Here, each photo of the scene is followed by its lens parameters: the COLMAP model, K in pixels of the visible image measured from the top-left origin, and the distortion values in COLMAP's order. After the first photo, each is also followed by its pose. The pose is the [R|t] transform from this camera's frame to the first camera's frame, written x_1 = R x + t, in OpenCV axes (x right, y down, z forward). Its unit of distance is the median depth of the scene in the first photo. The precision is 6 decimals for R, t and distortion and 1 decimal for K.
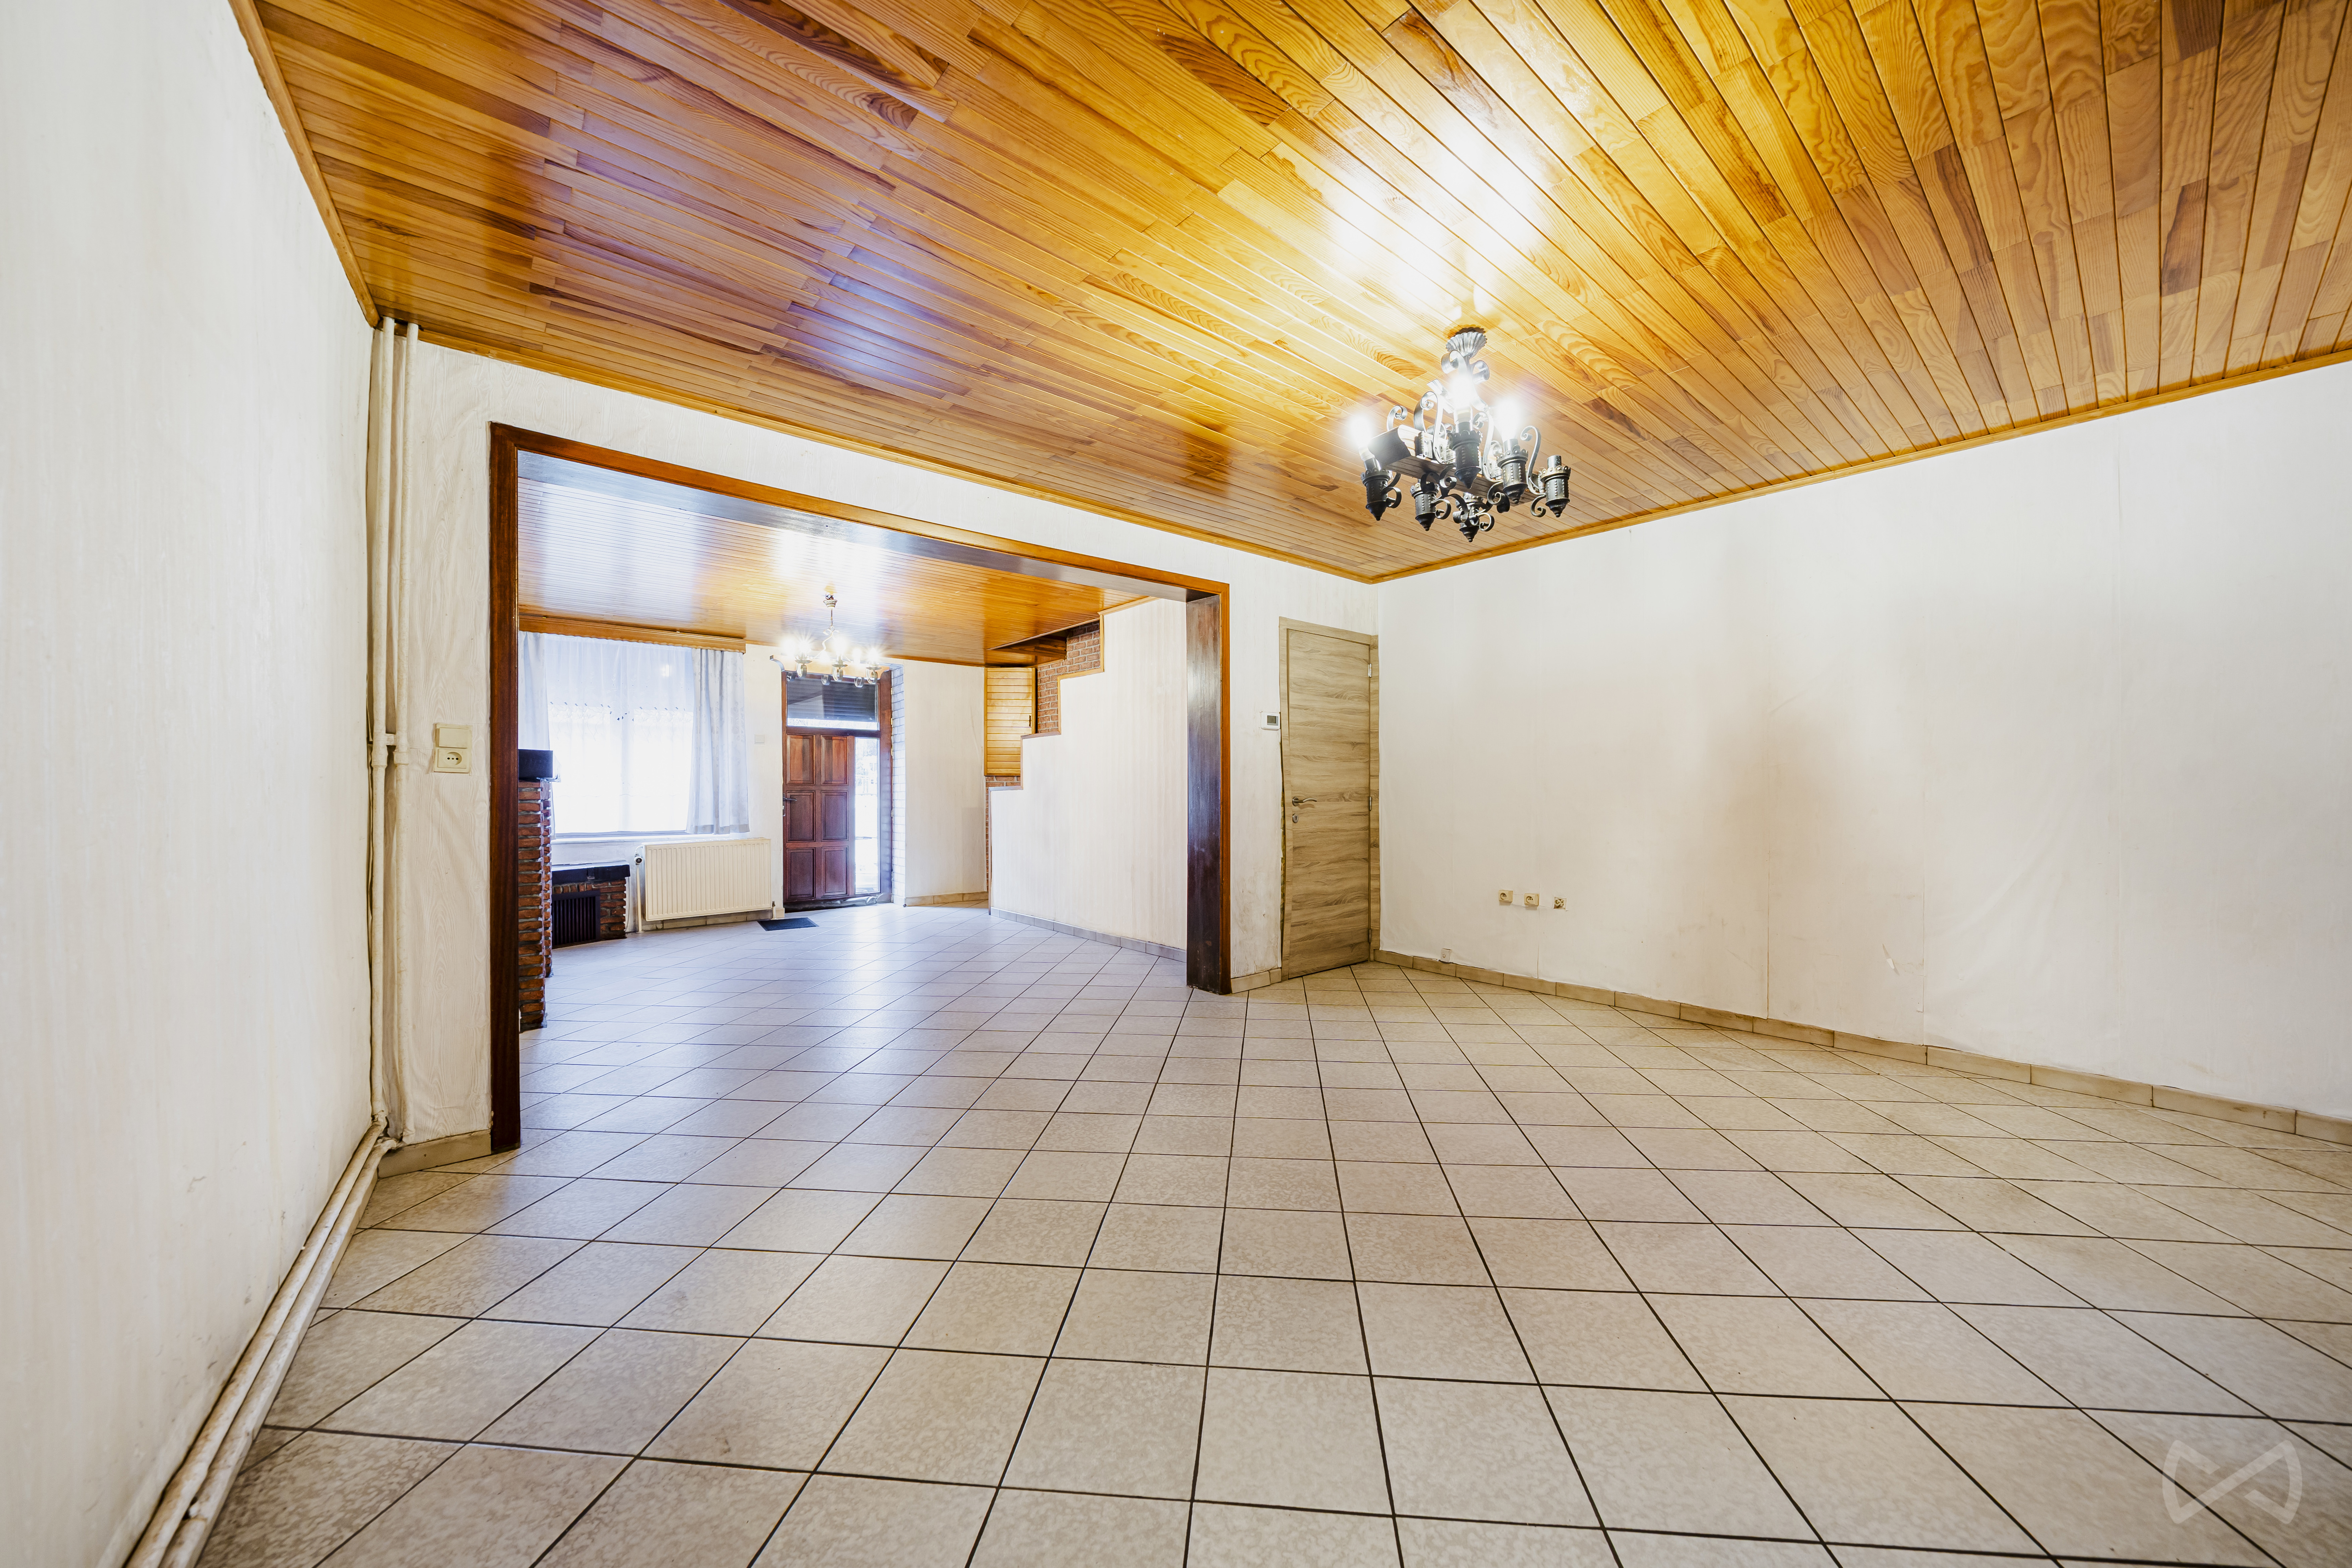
lens RADIAL K [[817.3, 0, 1167.8], [0, 817.3, 788.0], [0, 0, 1]] dist [0.000900, -0.000374]
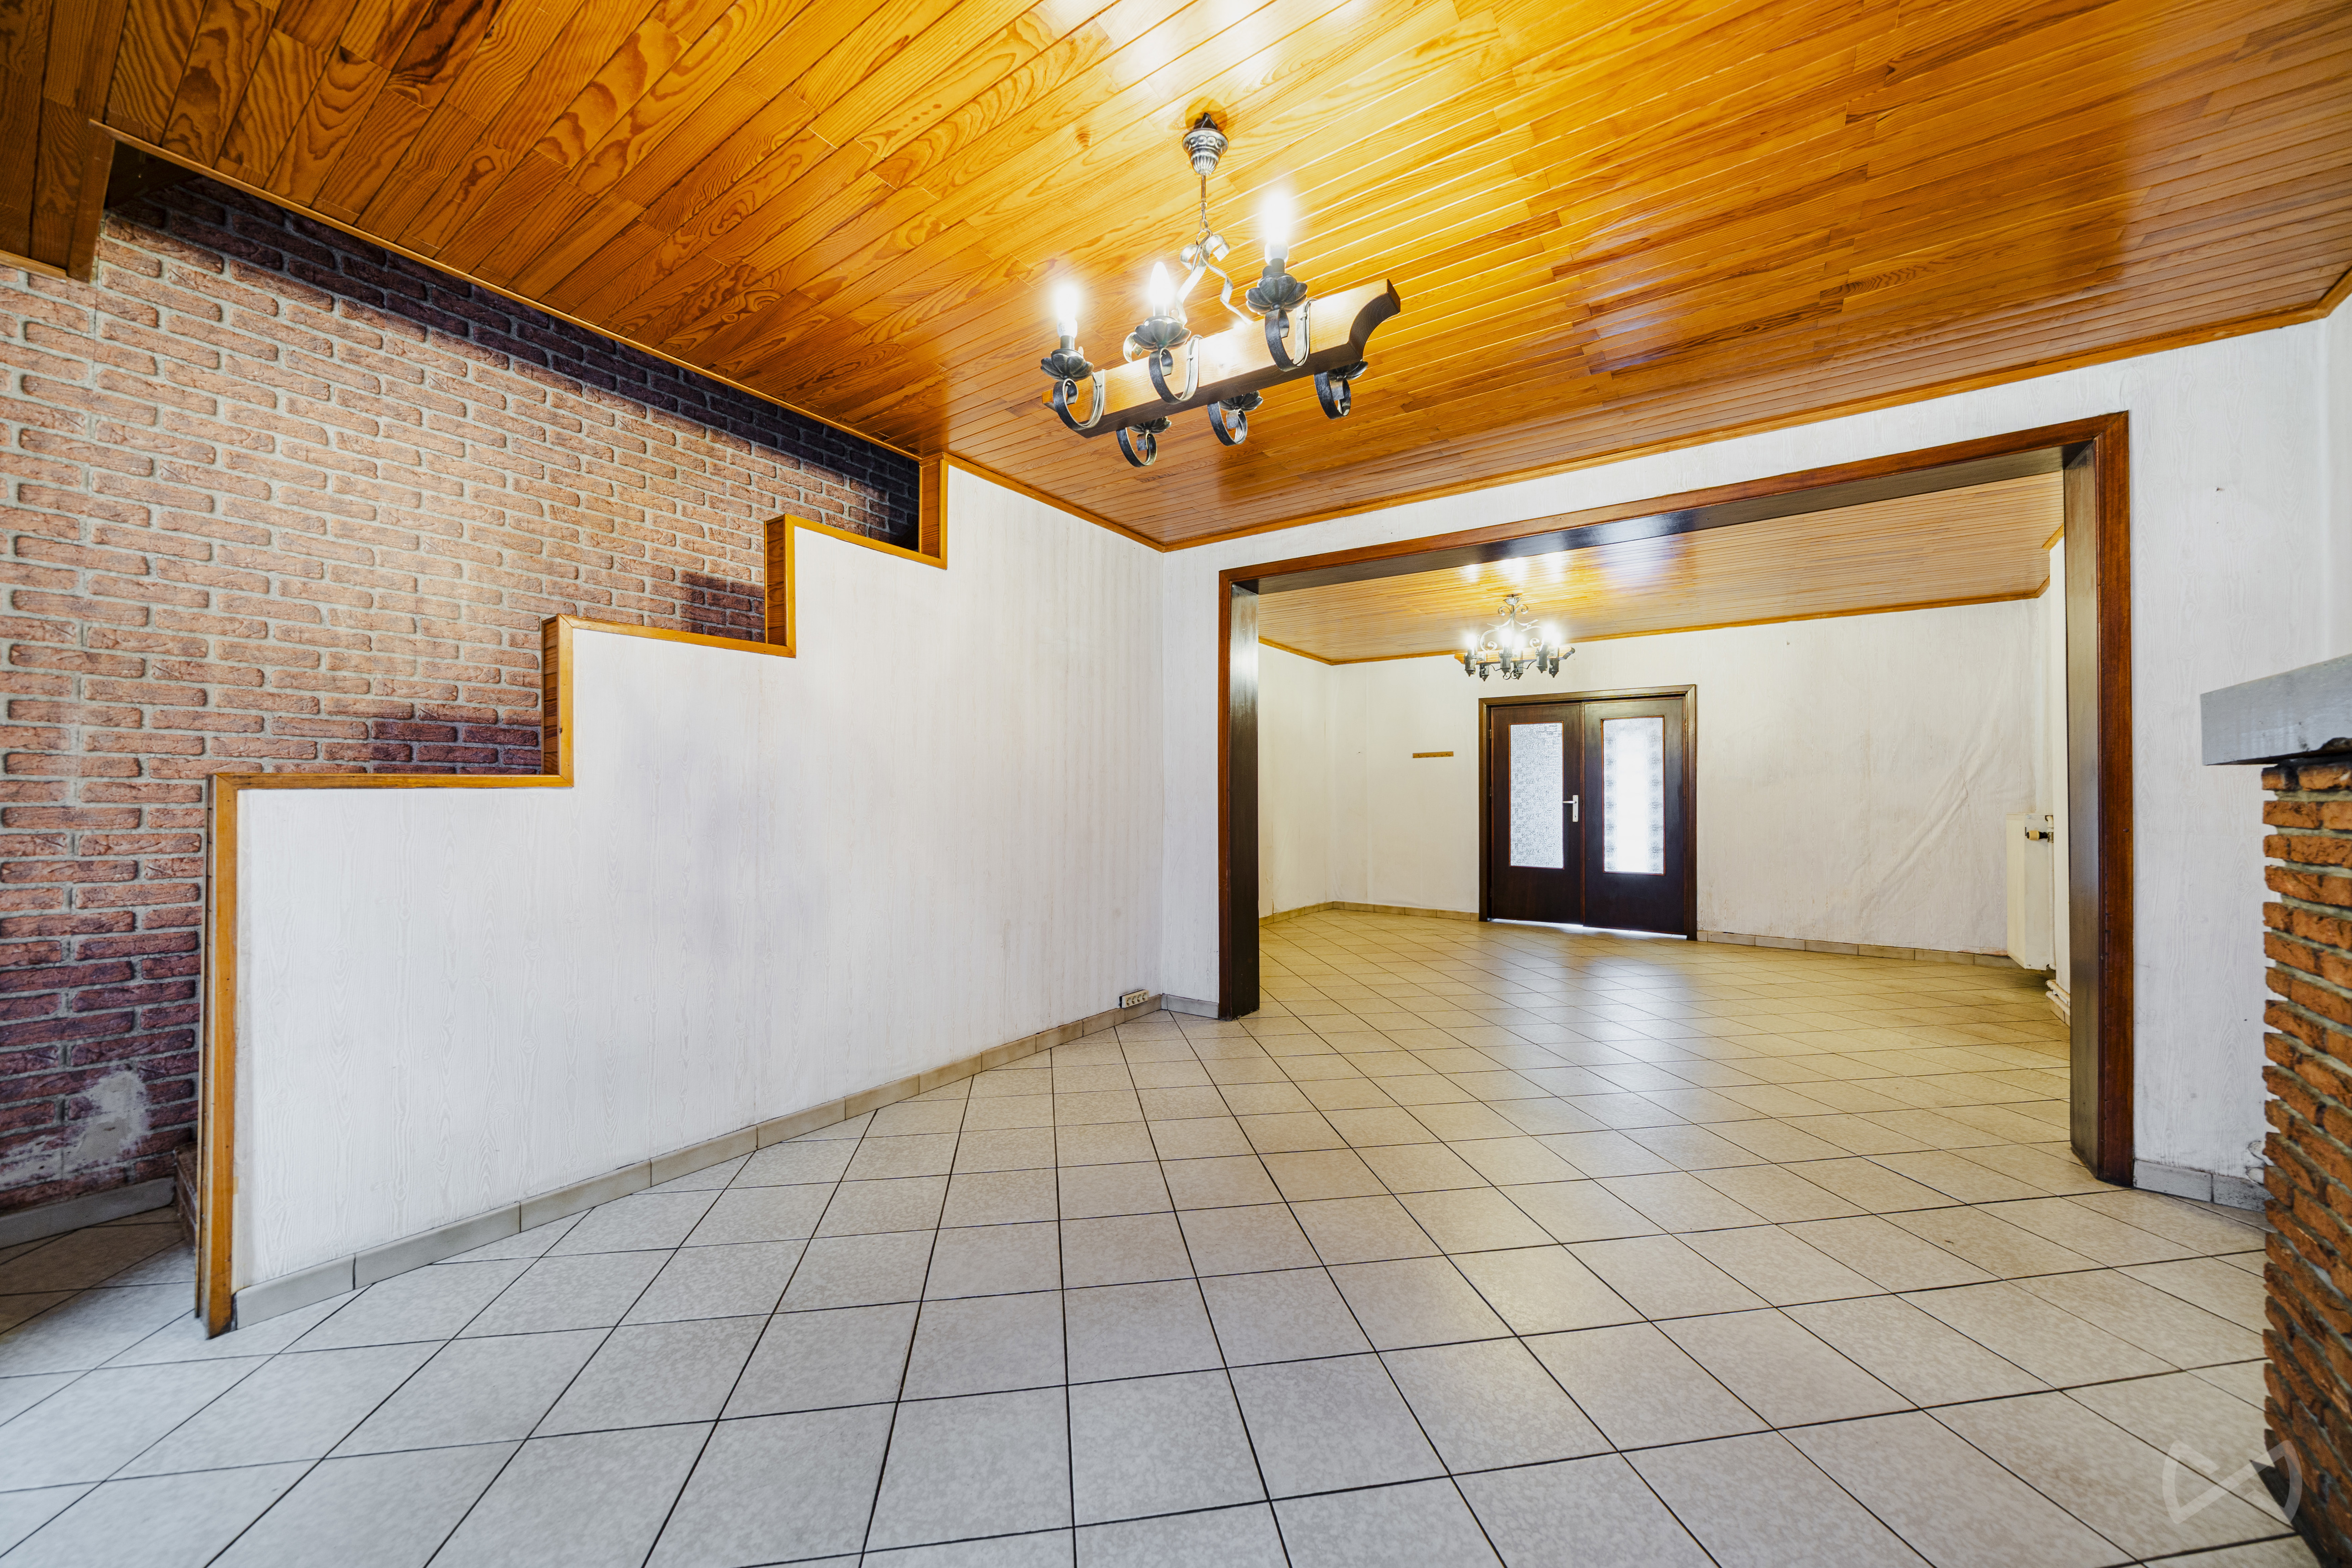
lens RADIAL K [[817.3, 0, 1180.3], [0, 817.3, 788.8], [0, 0, 1]] dist [0.000900, -0.000374]
pose [[-0.292206, 0.005933, 0.956337, -1.234916], [-0.008783, 0.999922, -0.008887, -0.000646], [-0.956315, -0.010997, -0.292131, 1.971542]]
